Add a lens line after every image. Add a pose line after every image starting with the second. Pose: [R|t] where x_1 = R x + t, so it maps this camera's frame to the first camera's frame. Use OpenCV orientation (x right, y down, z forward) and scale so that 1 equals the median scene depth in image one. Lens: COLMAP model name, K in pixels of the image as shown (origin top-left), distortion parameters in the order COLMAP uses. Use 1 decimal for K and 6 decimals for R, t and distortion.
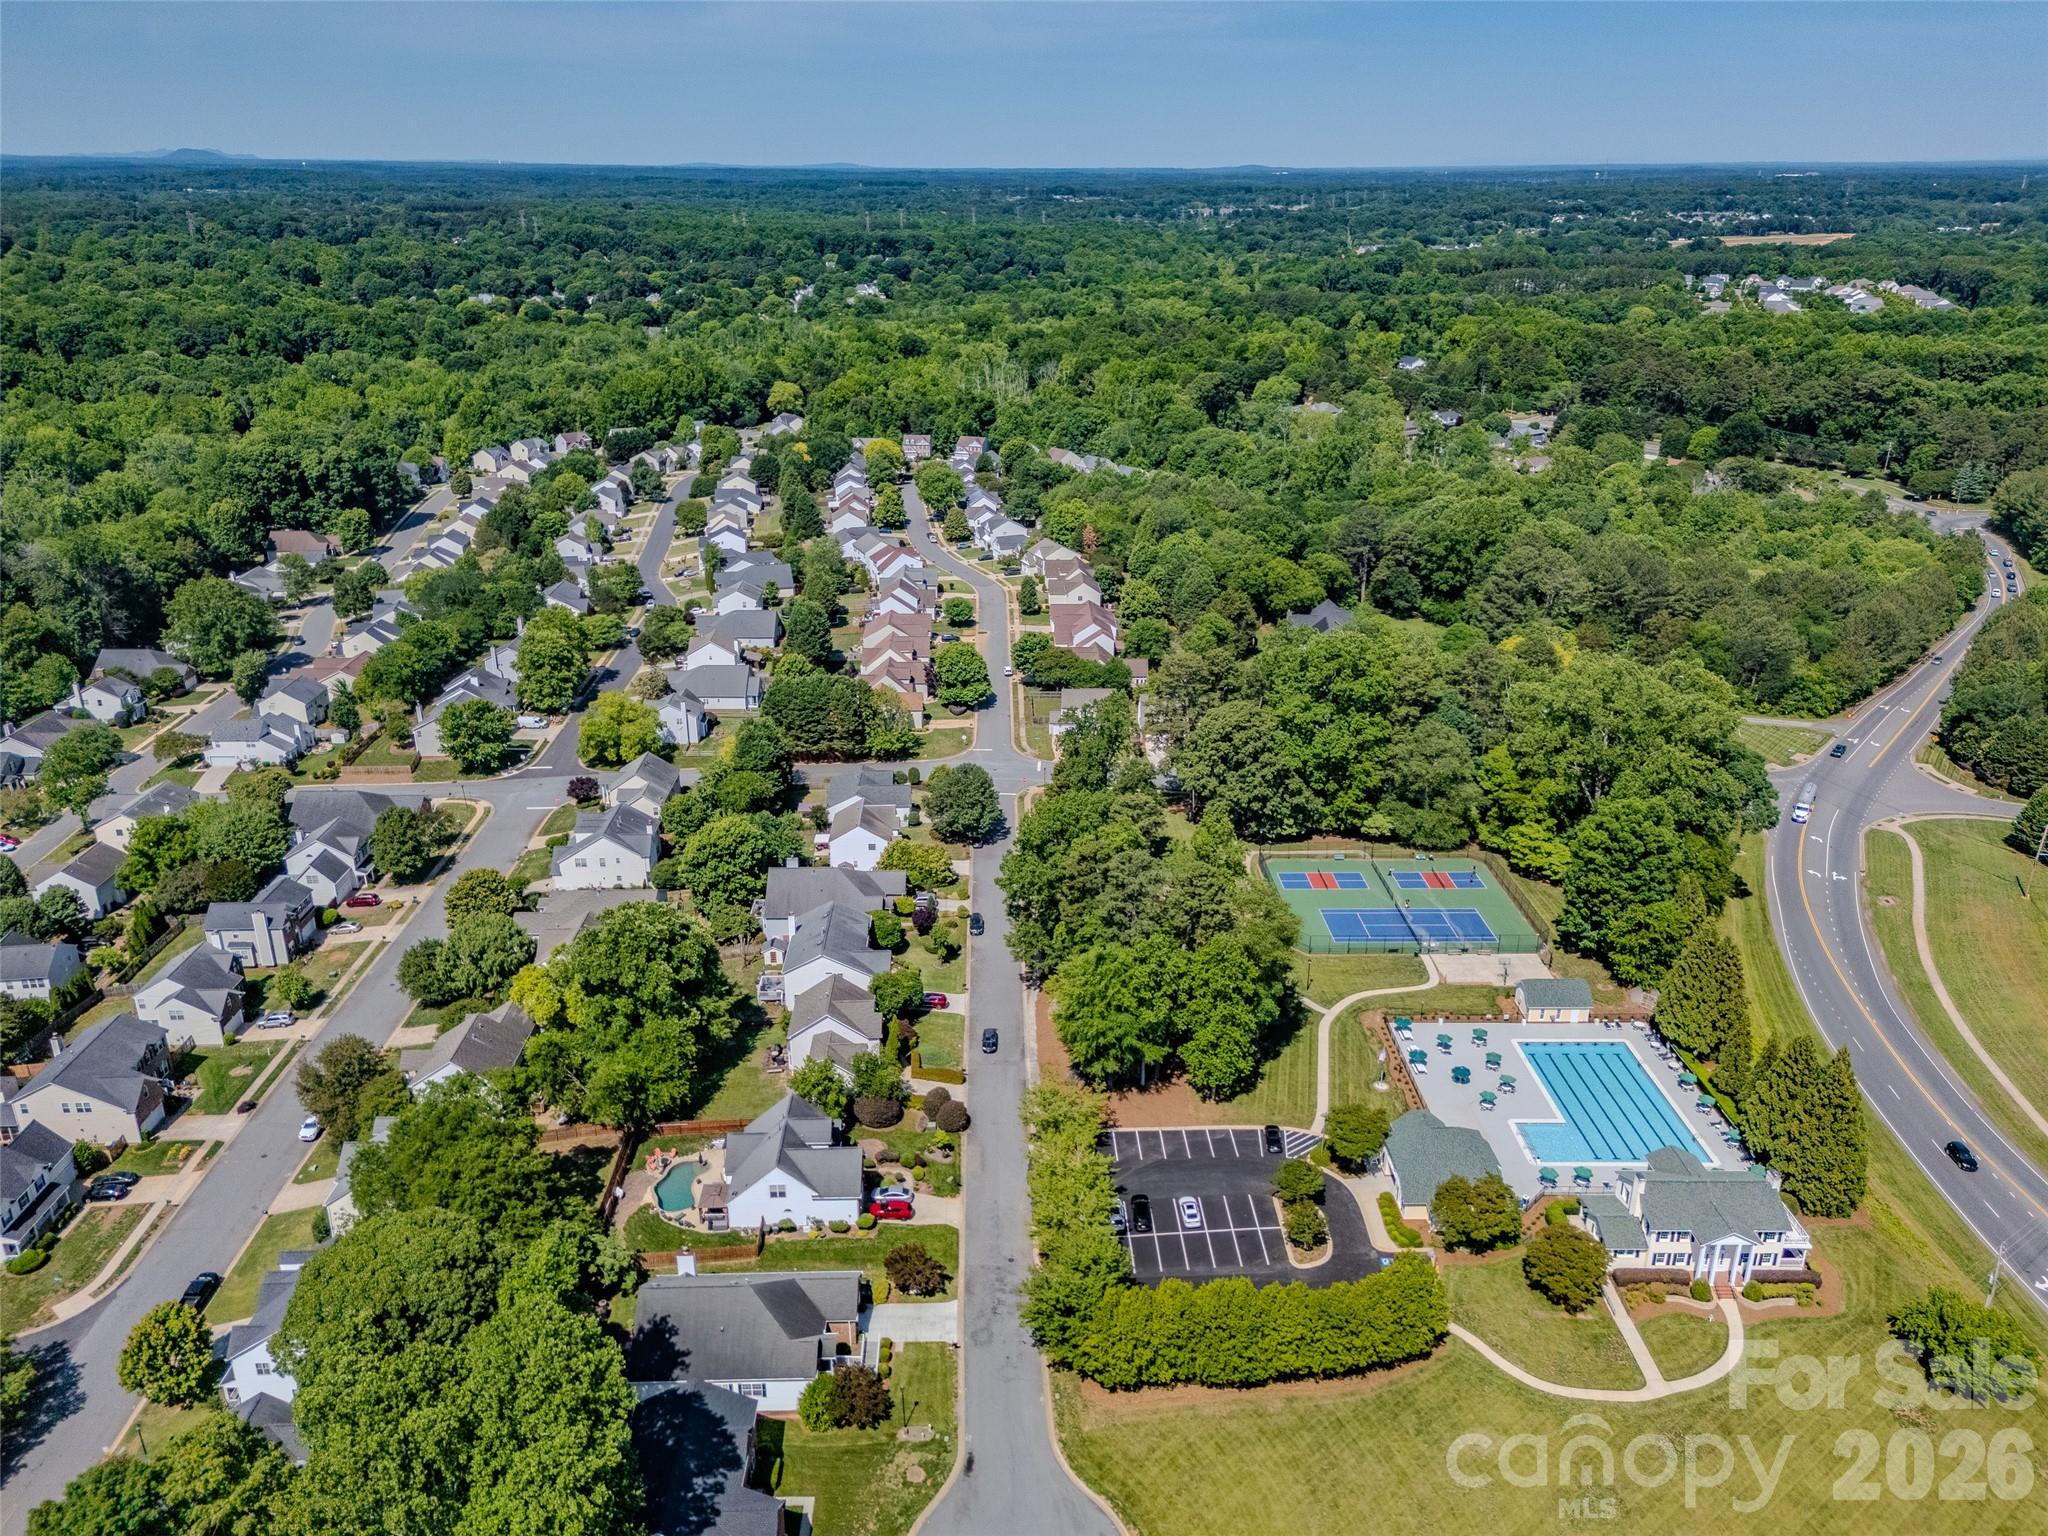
lens RADIAL K [[1507.1, 0, 1024.0], [0, 1507.1, 768.0], [0, 0, 1]] dist [0.126099, -0.115690]
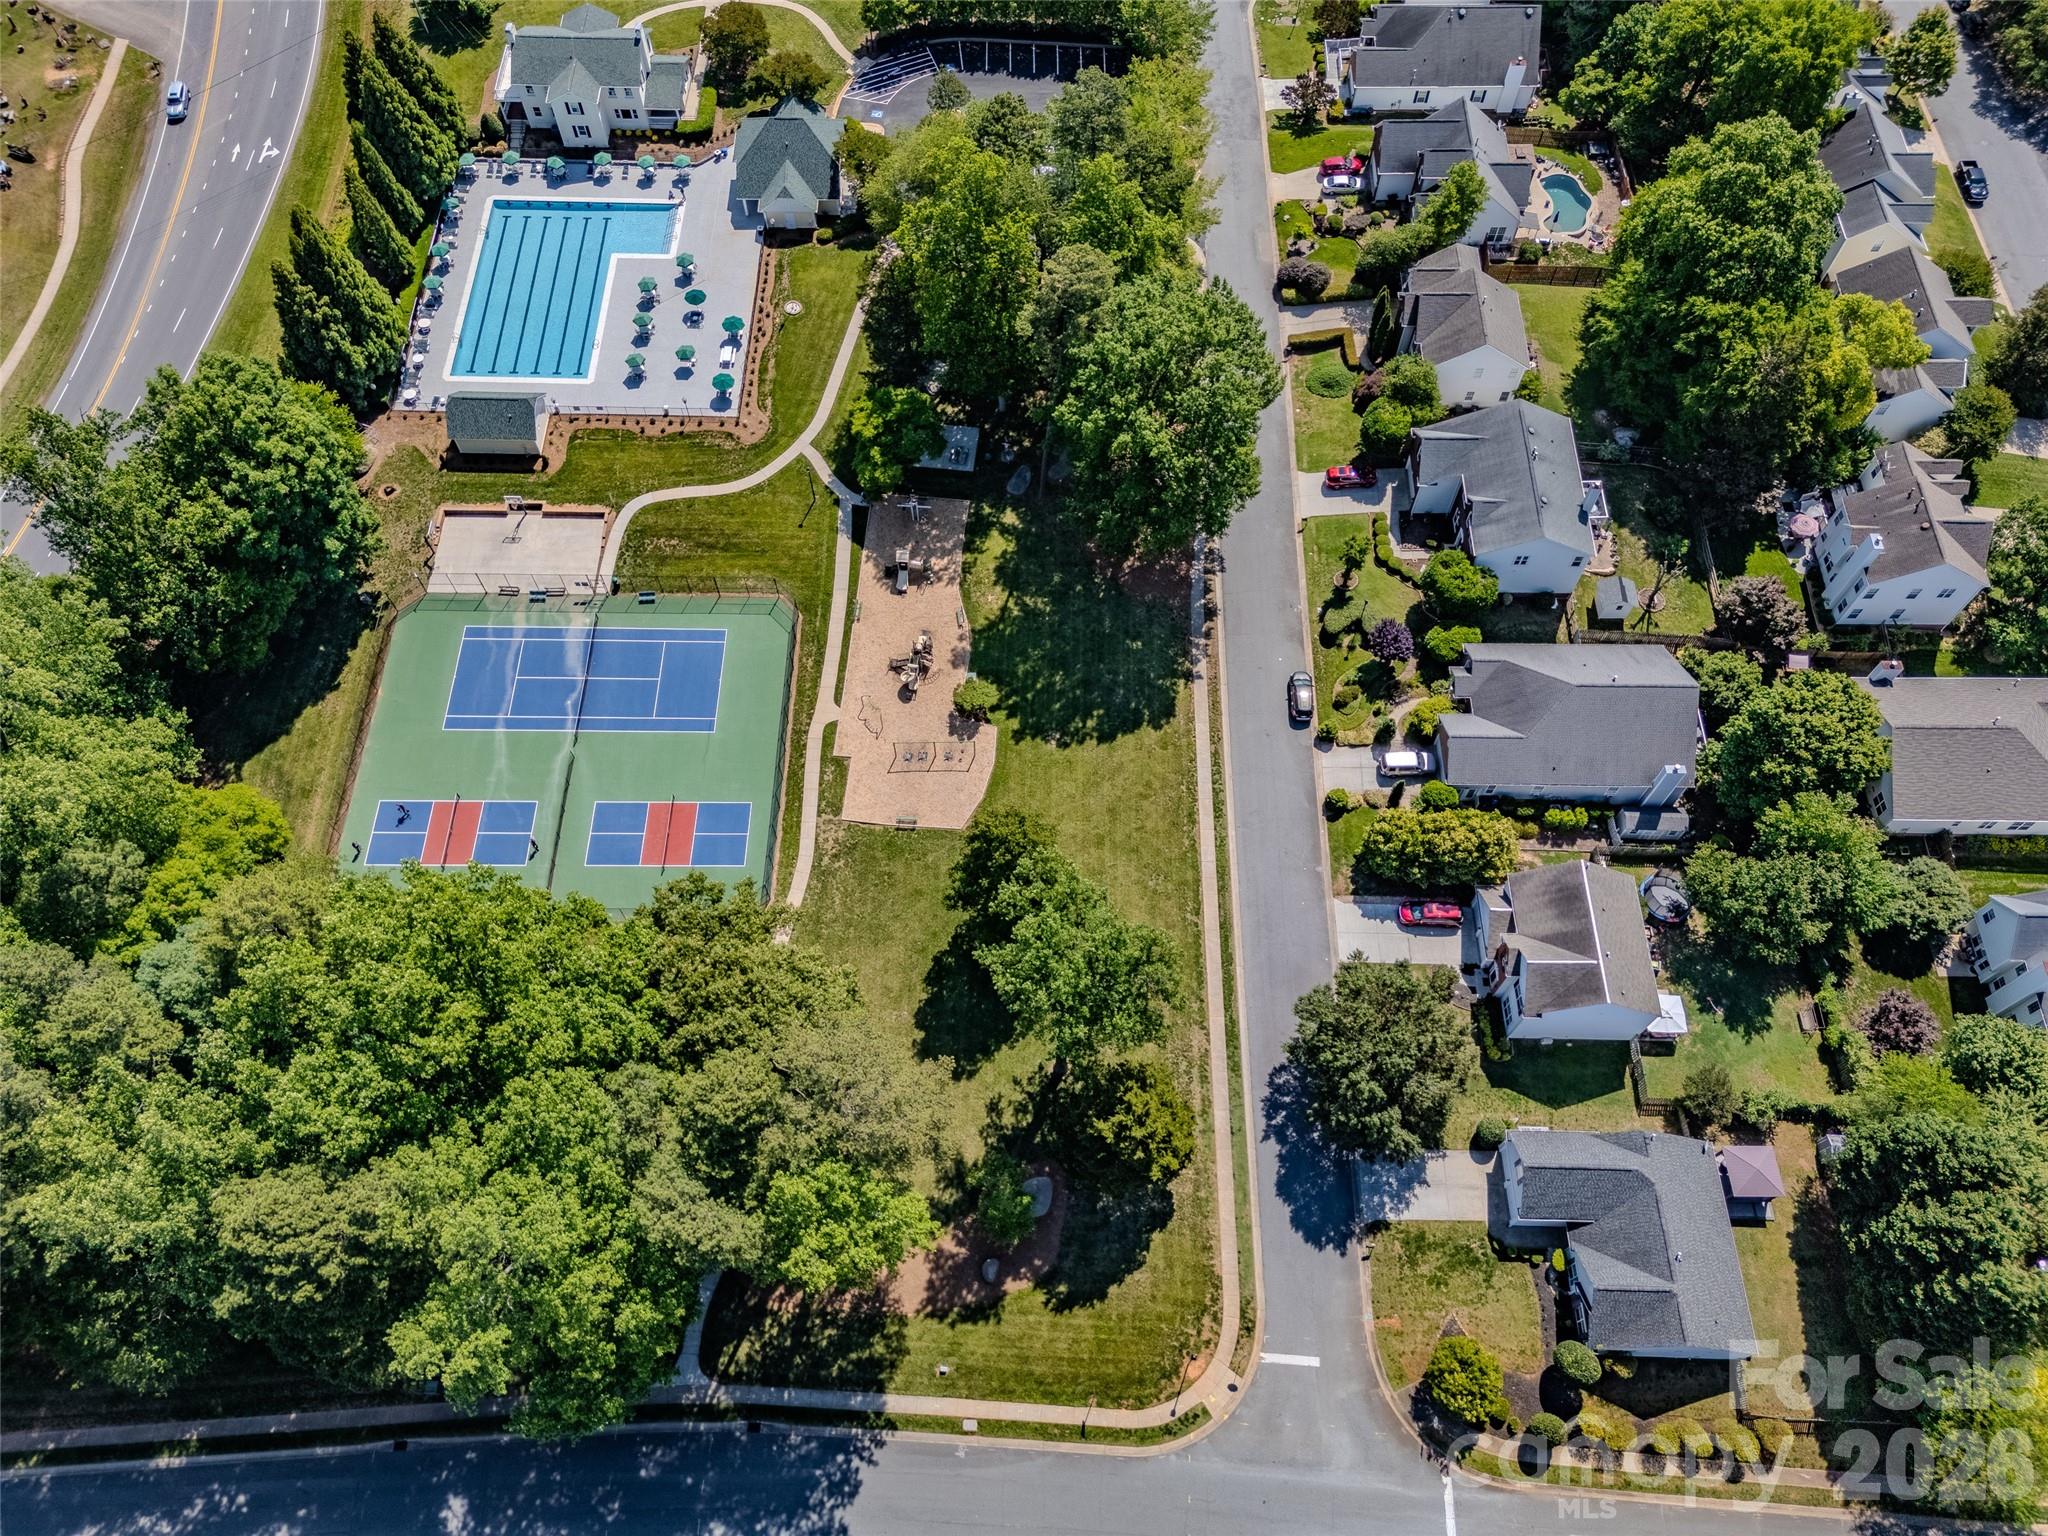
lens RADIAL K [[1507.1, 0, 1024.0], [0, 1507.1, 768.0], [0, 0, 1]] dist [0.126099, -0.115690]
pose [[-0.999261, -0.033073, 0.019601, 0.059287], [0.015244, 0.127180, 0.991762, -0.435520], [-0.035293, 0.991328, -0.126582, 0.986814]]
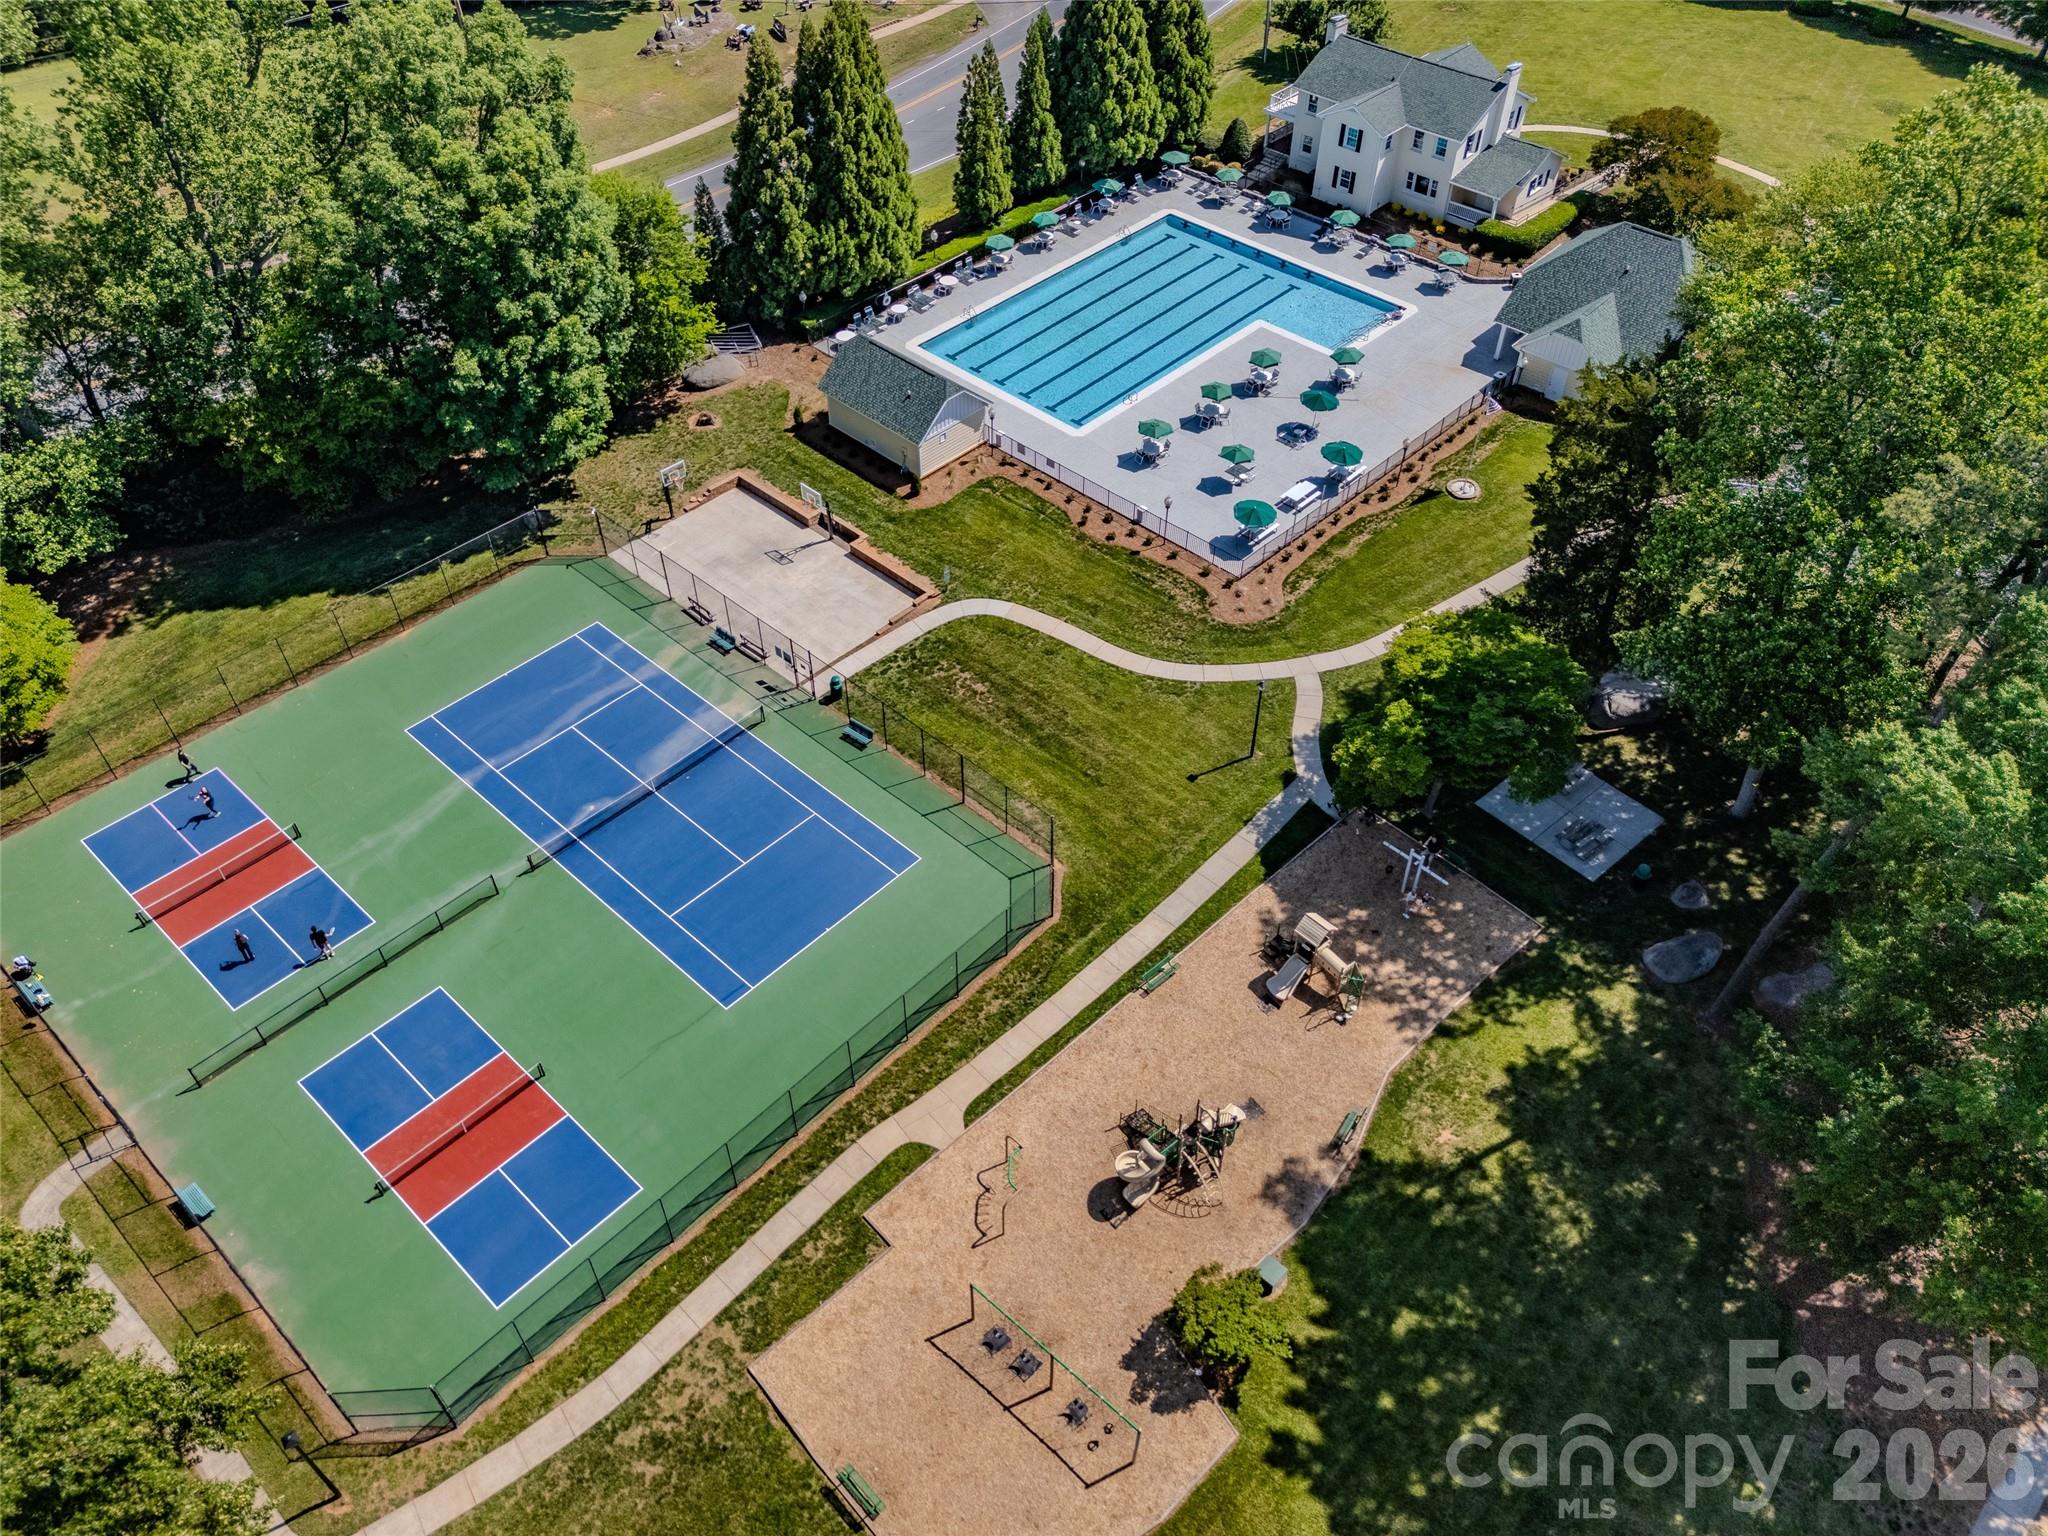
lens RADIAL K [[1579.6, 0, 1038.7], [0, 1579.6, 725.8], [0, 0, 1]] dist [0.107632, -0.002313]
pose [[-0.716691, -0.488056, 0.498152, 0.039205], [0.244300, 0.493345, 0.834822, -0.135010], [-0.653201, 0.720008, -0.234344, 0.905886]]
